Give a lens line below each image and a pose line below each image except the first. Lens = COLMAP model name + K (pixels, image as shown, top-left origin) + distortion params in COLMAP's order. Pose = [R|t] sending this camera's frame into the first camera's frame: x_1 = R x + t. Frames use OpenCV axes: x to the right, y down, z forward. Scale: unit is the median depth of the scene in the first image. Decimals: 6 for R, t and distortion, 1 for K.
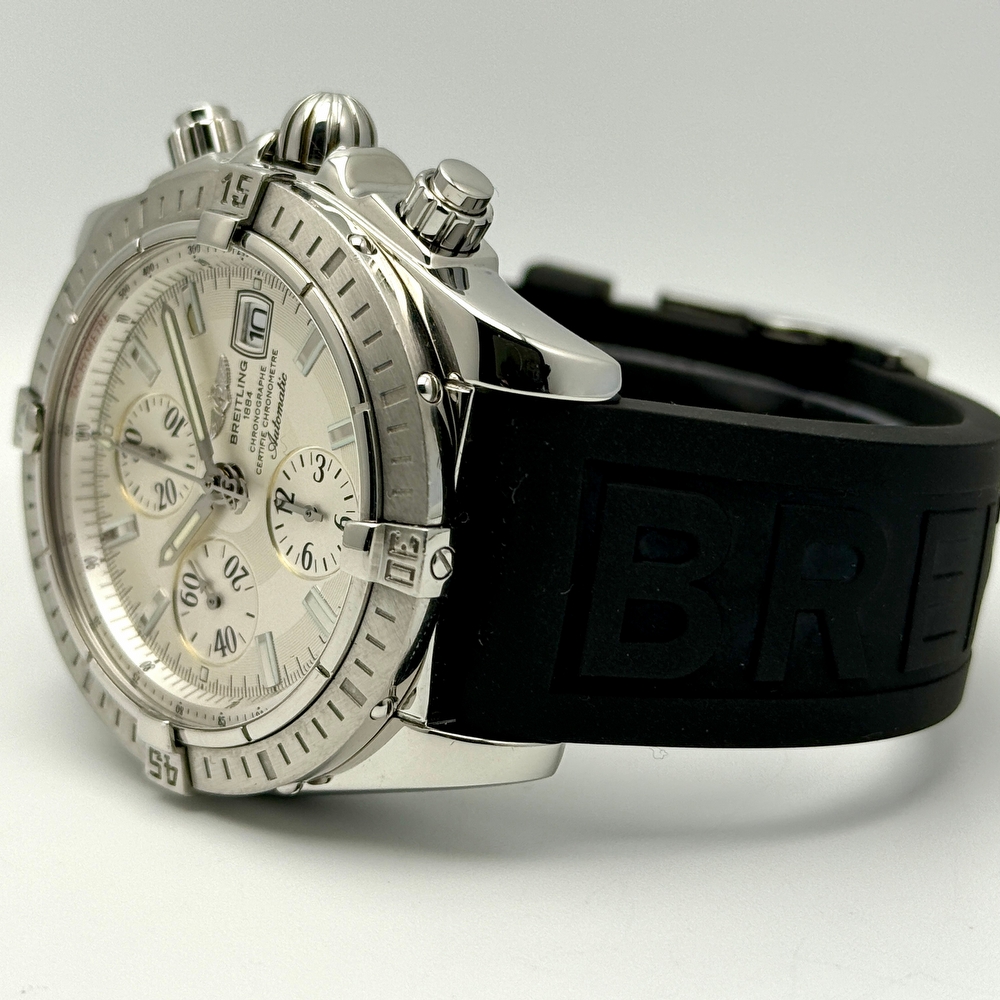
lens RADIAL K [[2680.4, 0, 500.0], [0, 2680.4, 500.0], [0, 0, 1]] dist [0.085747, -0.108806]
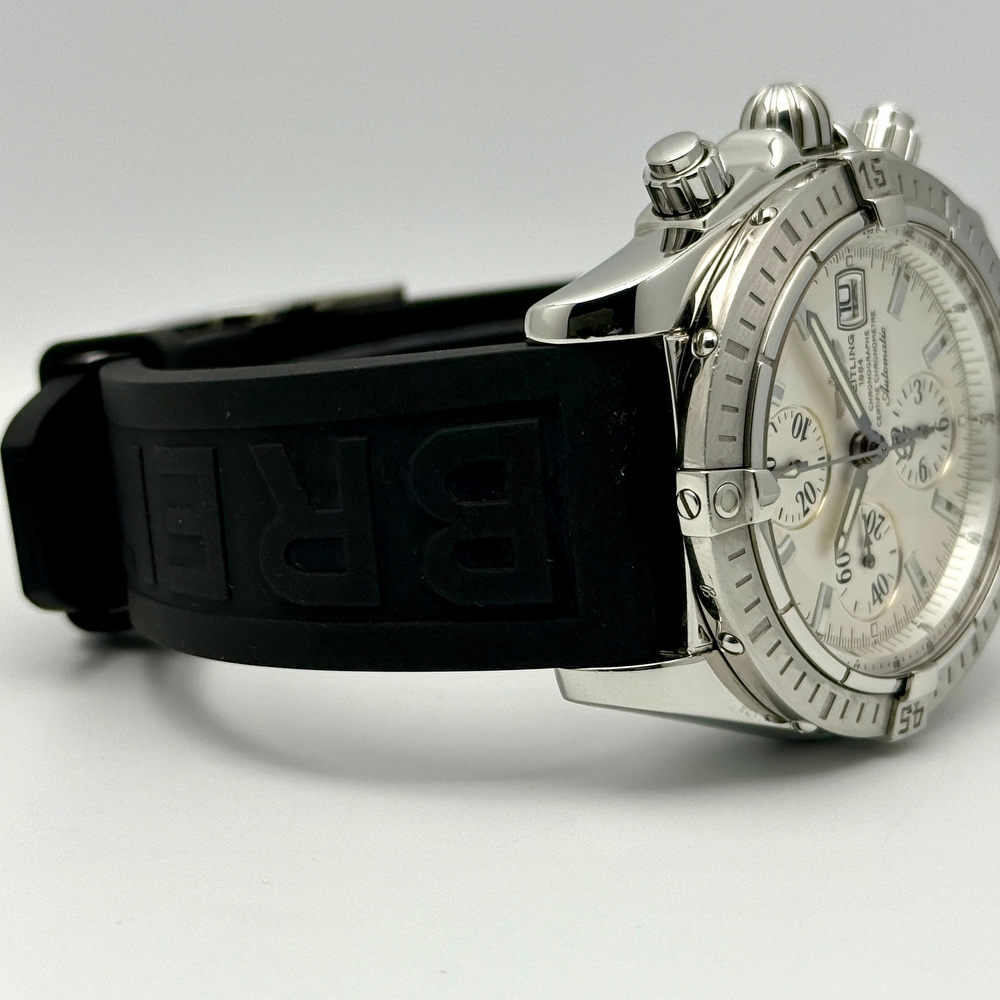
lens RADIAL K [[2680.4, 0, 500.0], [0, 2680.4, 500.0], [0, 0, 1]] dist [0.085747, -0.108806]
pose [[-0.047135, -0.300145, 0.952728, -1.138495], [0.276370, 0.912637, 0.301188, -0.355912], [-0.959895, 0.277502, 0.039933, 1.113401]]
